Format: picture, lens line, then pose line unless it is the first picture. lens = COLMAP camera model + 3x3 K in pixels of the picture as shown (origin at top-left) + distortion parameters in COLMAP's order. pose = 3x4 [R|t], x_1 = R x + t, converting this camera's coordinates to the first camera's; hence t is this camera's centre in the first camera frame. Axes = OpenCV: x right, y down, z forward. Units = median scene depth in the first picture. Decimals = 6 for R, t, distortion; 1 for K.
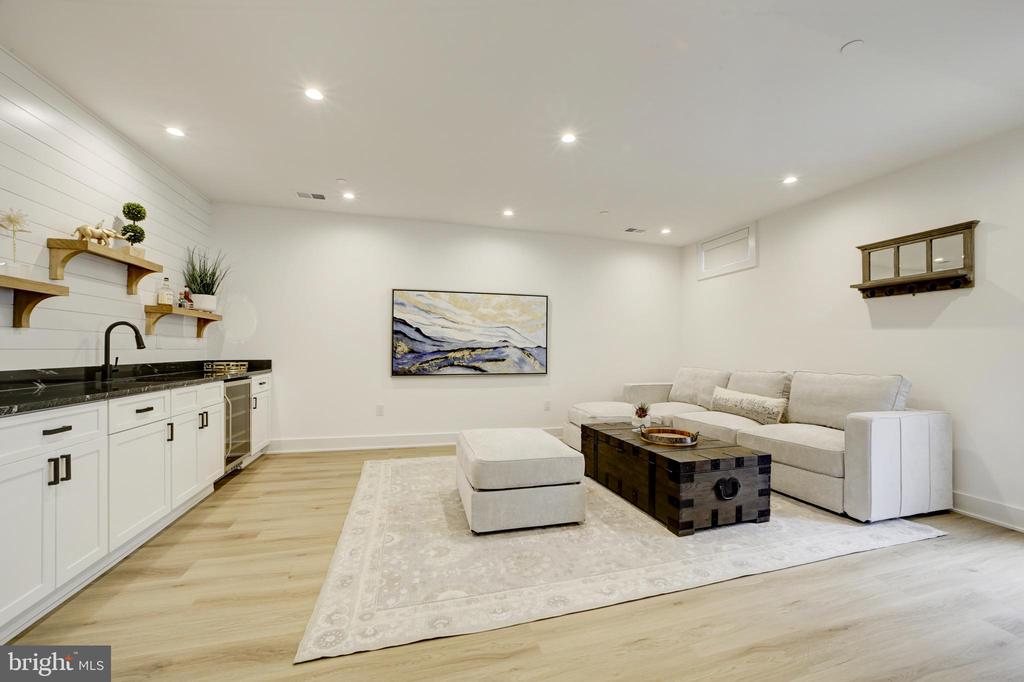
lens RADIAL K [[412.2, 0, 512.7], [0, 412.2, 343.3], [0, 0, 1]] dist [-0.008679, 0.001538]
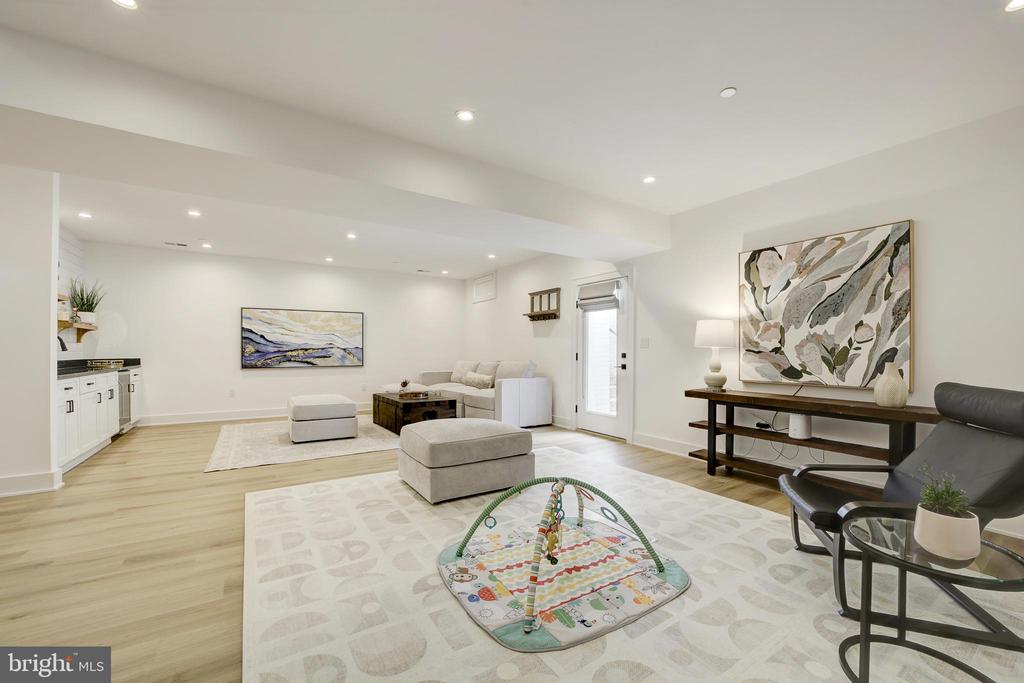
lens RADIAL K [[412.2, 0, 518.3], [0, 412.2, 350.2], [0, 0, 1]] dist [-0.008679, 0.001538]
pose [[0.949418, -0.007878, 0.313916, 0.168634], [0.002201, 0.999828, 0.018436, -0.009190], [-0.314007, -0.016813, 0.949272, -0.643822]]
